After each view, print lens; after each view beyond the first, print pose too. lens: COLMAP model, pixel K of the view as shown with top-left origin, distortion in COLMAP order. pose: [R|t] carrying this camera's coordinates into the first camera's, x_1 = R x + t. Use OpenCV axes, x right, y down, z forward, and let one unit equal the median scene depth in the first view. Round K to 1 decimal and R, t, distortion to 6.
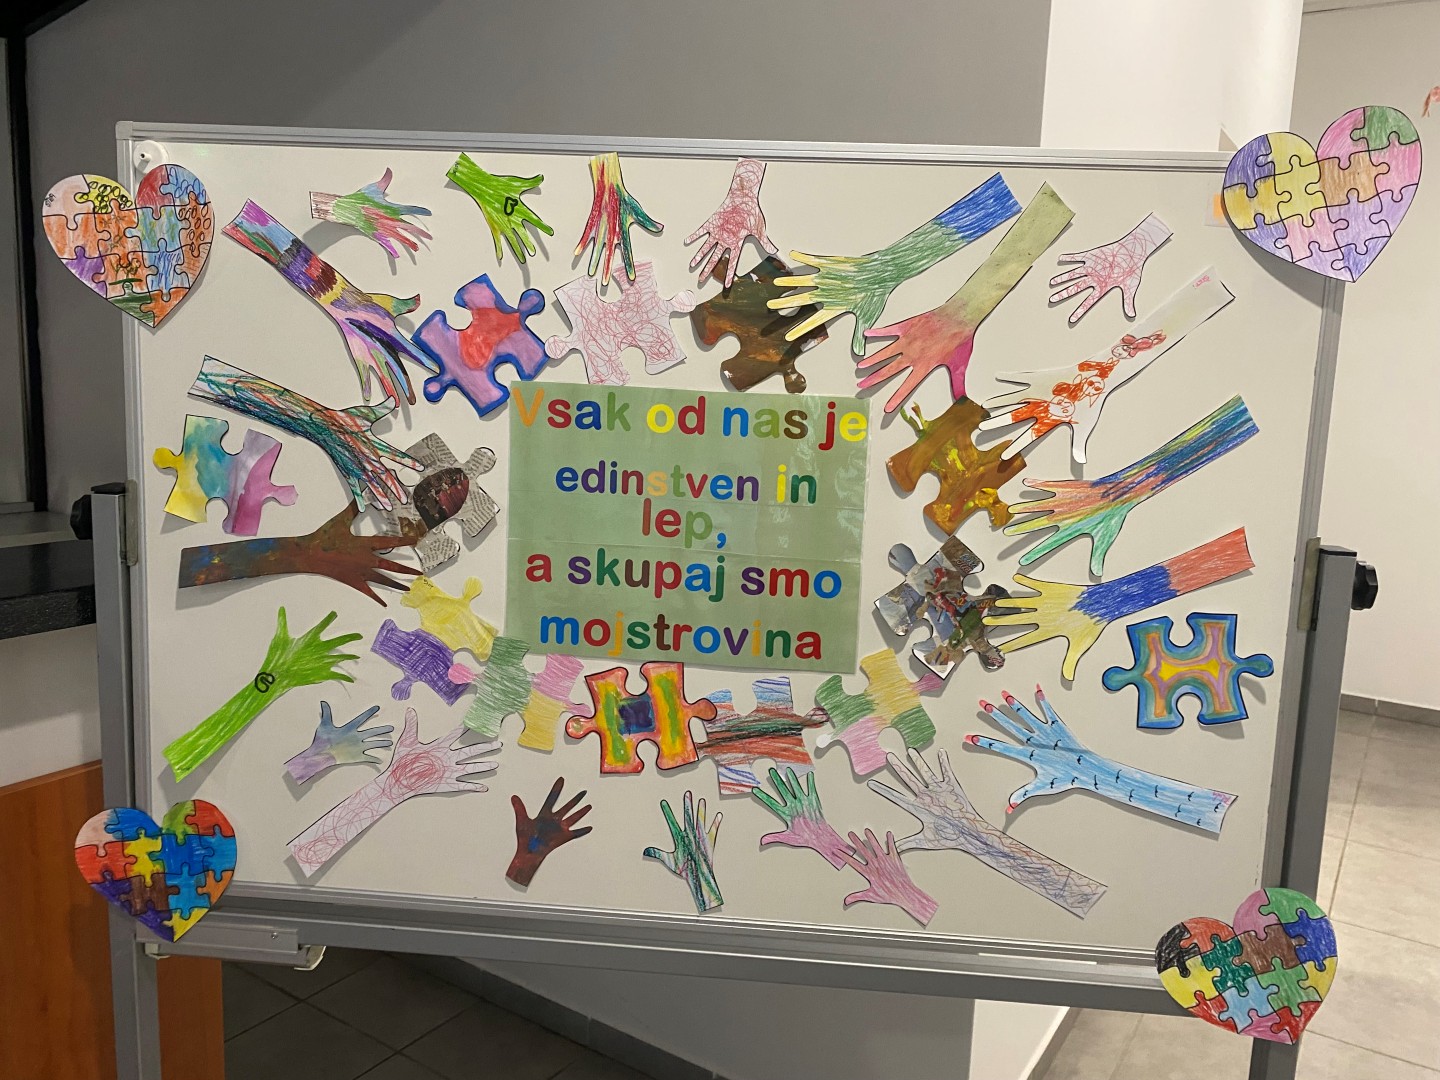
lens RADIAL K [[1084.1, 0, 704.6], [0, 1084.1, 523.8], [0, 0, 1]] dist [0.138449, -0.301565]
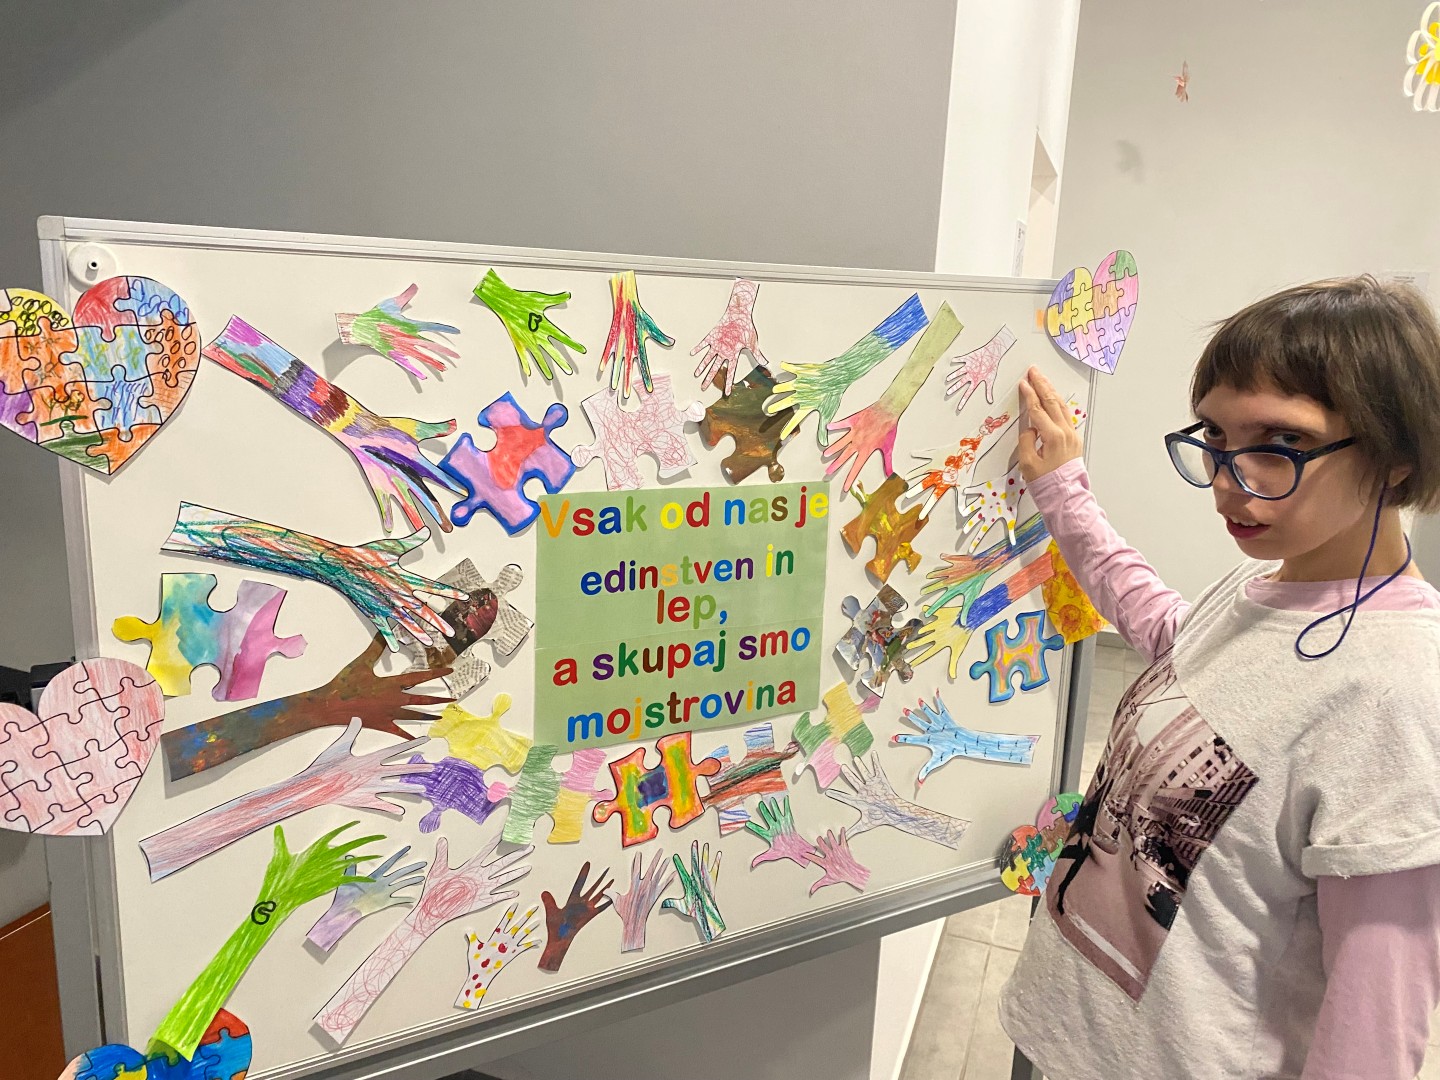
lens RADIAL K [[1084.1, 0, 704.6], [0, 1084.1, 523.8], [0, 0, 1]] dist [0.138449, -0.301565]
pose [[0.829908, -0.122107, 0.544374, -0.592533], [0.070702, 0.990906, 0.114481, -0.207744], [-0.553402, -0.056521, 0.830994, 0.091379]]
